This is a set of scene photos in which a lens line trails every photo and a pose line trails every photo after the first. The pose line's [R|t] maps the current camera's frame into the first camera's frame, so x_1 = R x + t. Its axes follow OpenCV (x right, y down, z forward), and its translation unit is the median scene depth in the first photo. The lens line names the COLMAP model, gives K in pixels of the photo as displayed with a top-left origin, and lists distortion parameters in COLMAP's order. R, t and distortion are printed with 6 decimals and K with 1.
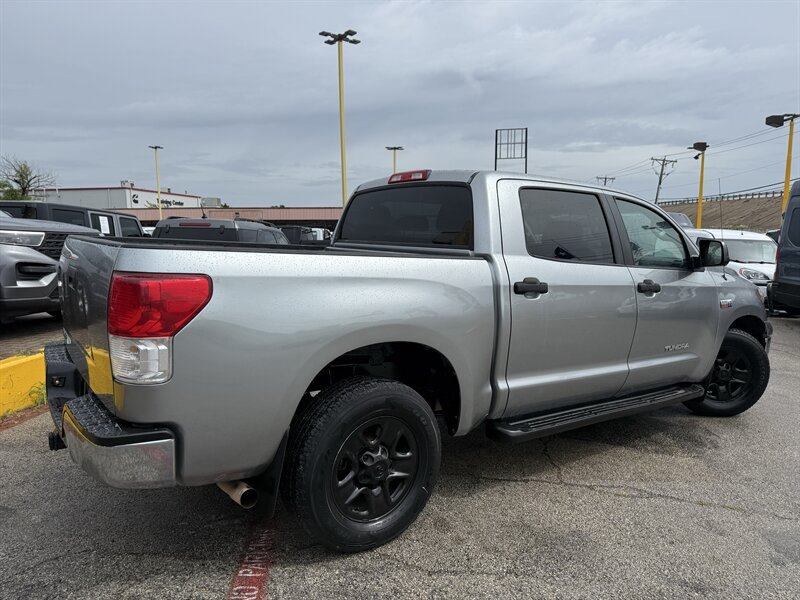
lens RADIAL K [[569.8, 0, 401.9], [0, 569.8, 304.8], [0, 0, 1]] dist [0.012435, -0.009444]
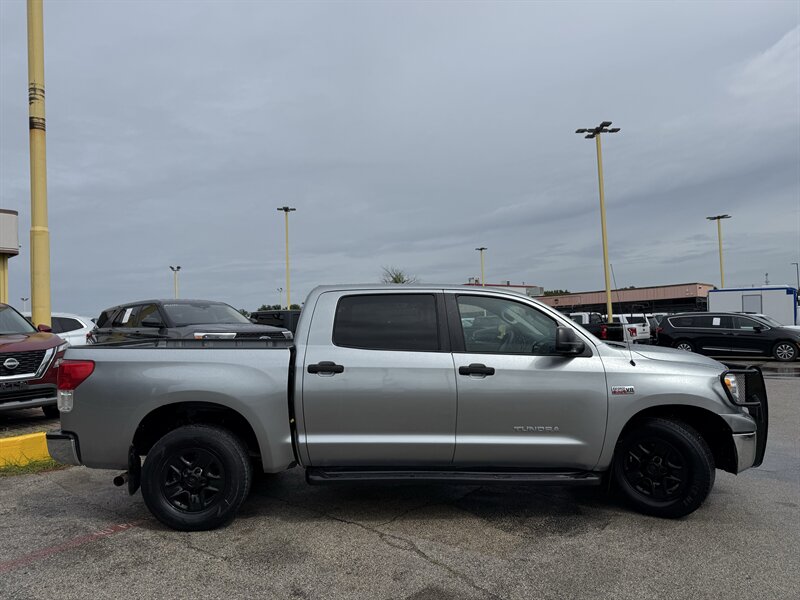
lens RADIAL K [[569.8, 0, 401.9], [0, 569.8, 304.8], [0, 0, 1]] dist [0.012435, -0.009444]
pose [[0.803653, -0.059047, -0.592161, 0.997308], [-0.027897, 0.990233, -0.136601, -0.000691], [0.594443, 0.126299, 0.794157, -0.001847]]
